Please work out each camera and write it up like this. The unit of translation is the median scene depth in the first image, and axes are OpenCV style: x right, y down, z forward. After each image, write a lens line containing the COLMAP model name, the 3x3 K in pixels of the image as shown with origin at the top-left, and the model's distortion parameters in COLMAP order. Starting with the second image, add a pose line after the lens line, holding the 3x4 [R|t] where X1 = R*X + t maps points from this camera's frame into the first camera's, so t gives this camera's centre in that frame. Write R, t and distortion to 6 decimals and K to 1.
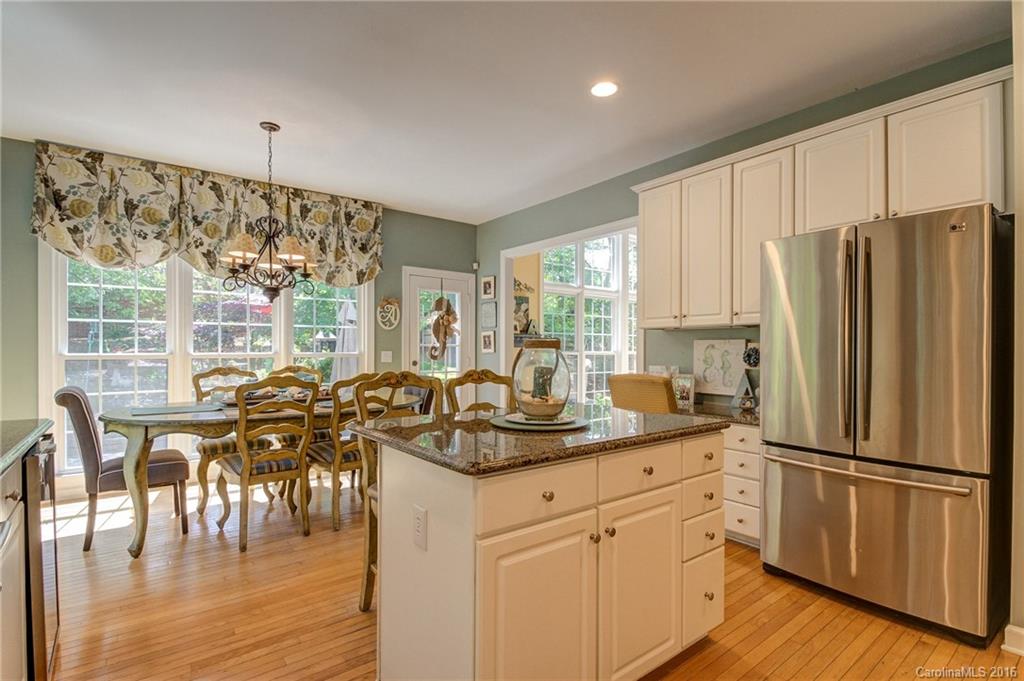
lens RADIAL K [[505.0, 0, 516.5], [0, 505.0, 348.0], [0, 0, 1]] dist [-0.006128, -0.003178]
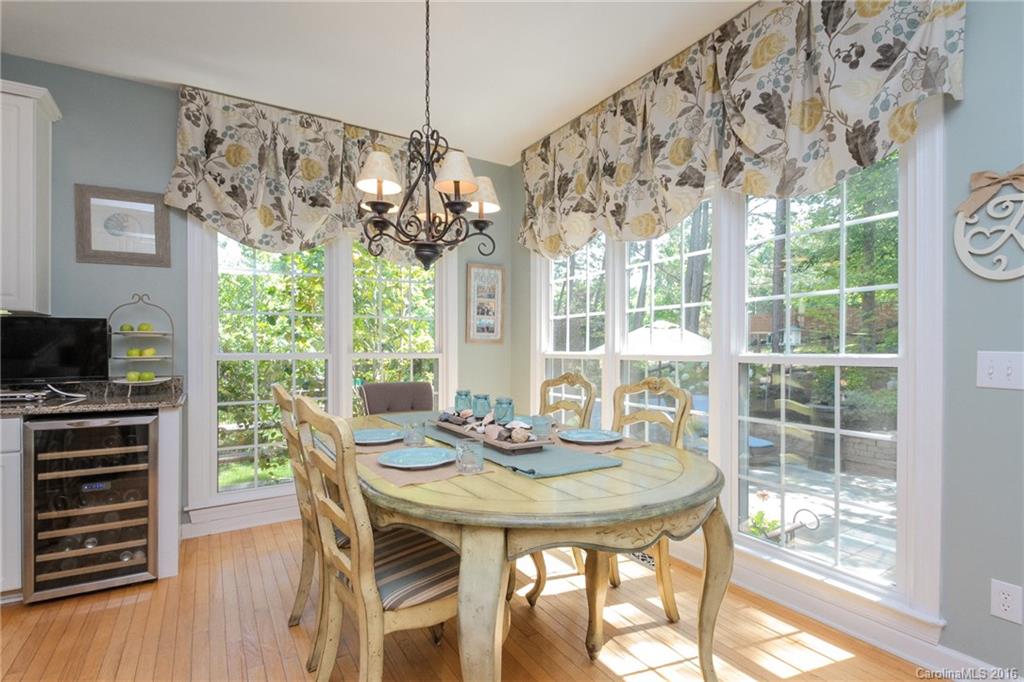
lens RADIAL K [[502.7, 0, 516.4], [0, 502.7, 351.9], [0, 0, 1]] dist [0.001758, -0.003330]
pose [[-0.135163, 0.002409, -0.990820, 0.084805], [-0.000950, 0.999996, 0.002561, 0.006801], [0.990823, 0.001288, -0.135160, 0.856391]]
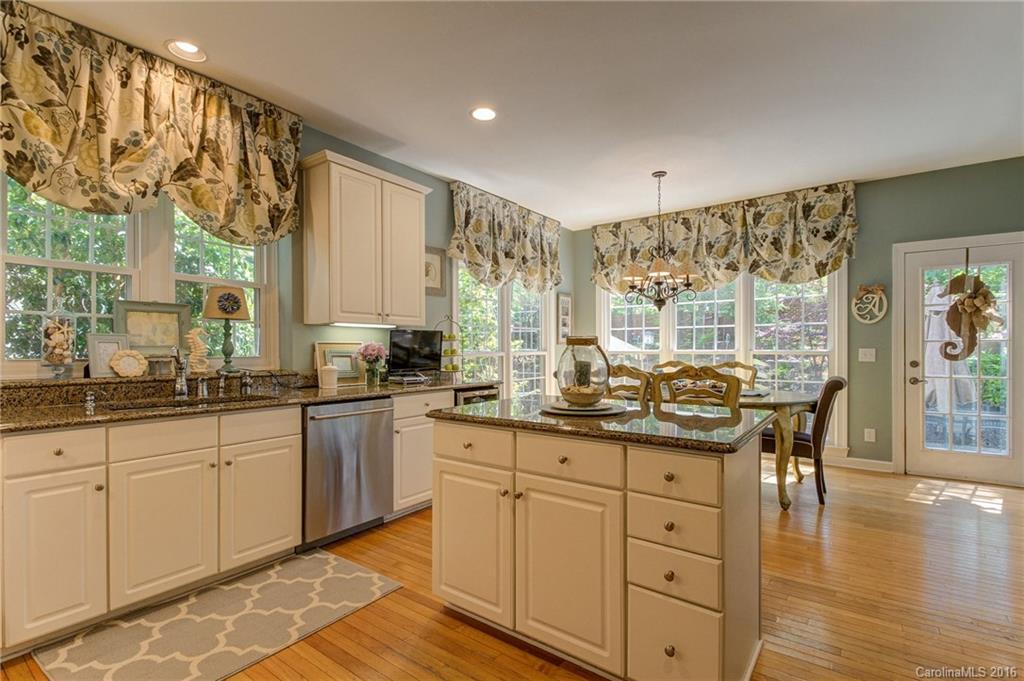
lens RADIAL K [[482.0, 0, 510.6], [0, 482.0, 348.7], [0, 0, 1]] dist [0.013636, 0.000068]
pose [[0.237445, 0.000523, -0.971401, 0.453270], [0.004946, 0.999986, 0.001747, 0.002445], [0.971388, -0.005219, 0.237439, 0.243410]]
